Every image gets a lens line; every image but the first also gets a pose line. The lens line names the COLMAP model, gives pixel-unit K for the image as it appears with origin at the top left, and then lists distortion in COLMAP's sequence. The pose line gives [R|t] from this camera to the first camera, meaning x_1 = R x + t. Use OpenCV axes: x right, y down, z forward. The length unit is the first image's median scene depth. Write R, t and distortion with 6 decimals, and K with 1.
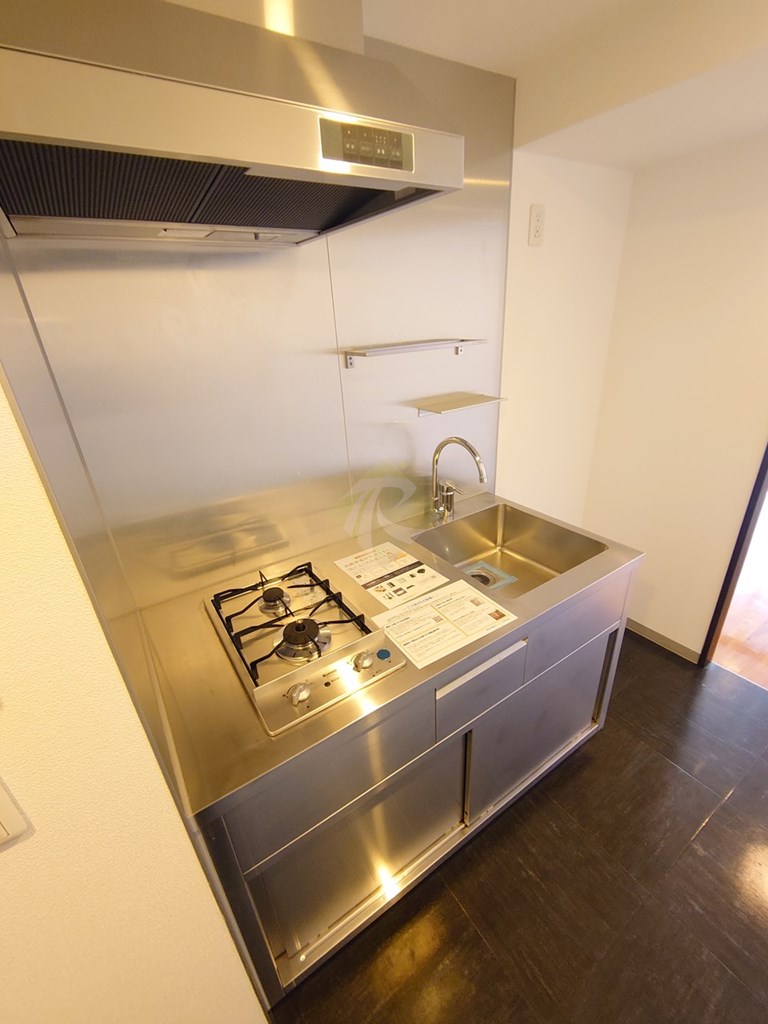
lens RADIAL K [[440.4, 0, 379.9], [0, 440.4, 511.0], [0, 0, 1]] dist [0.009964, -0.000497]
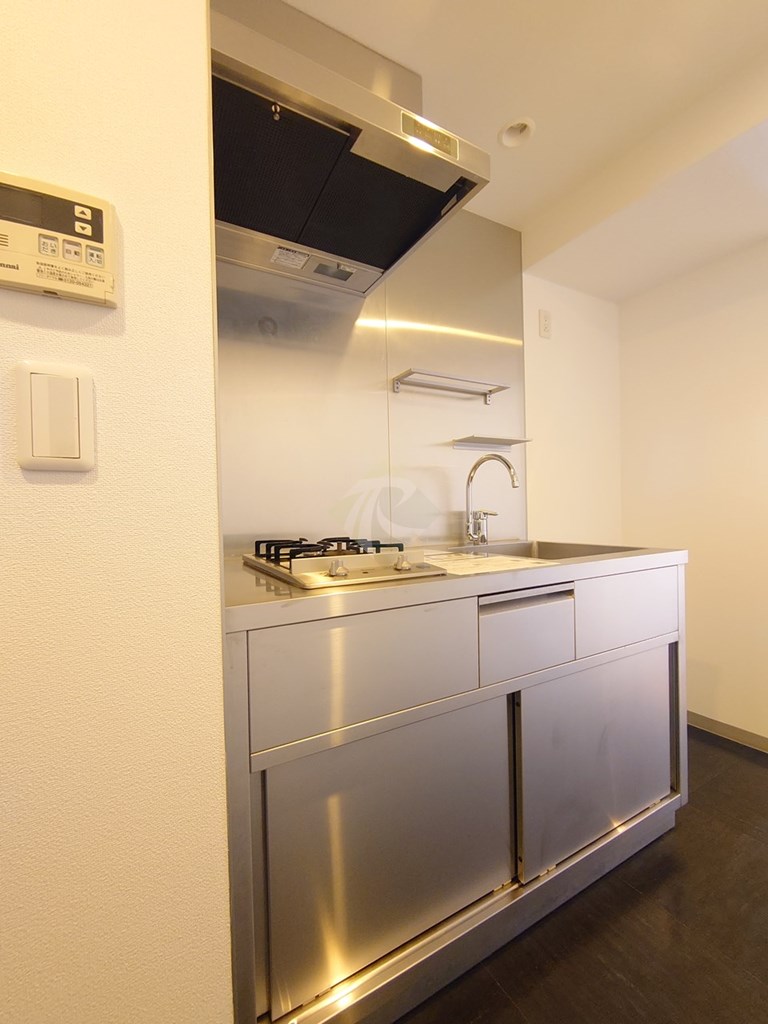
lens RADIAL K [[440.4, 0, 387.4], [0, 440.4, 506.9], [0, 0, 1]] dist [0.009964, -0.000497]
pose [[0.997769, 0.040391, -0.053162, -0.015039], [-0.058794, 0.908853, -0.412951, 0.406976], [0.031637, 0.415156, 0.909200, 0.039117]]
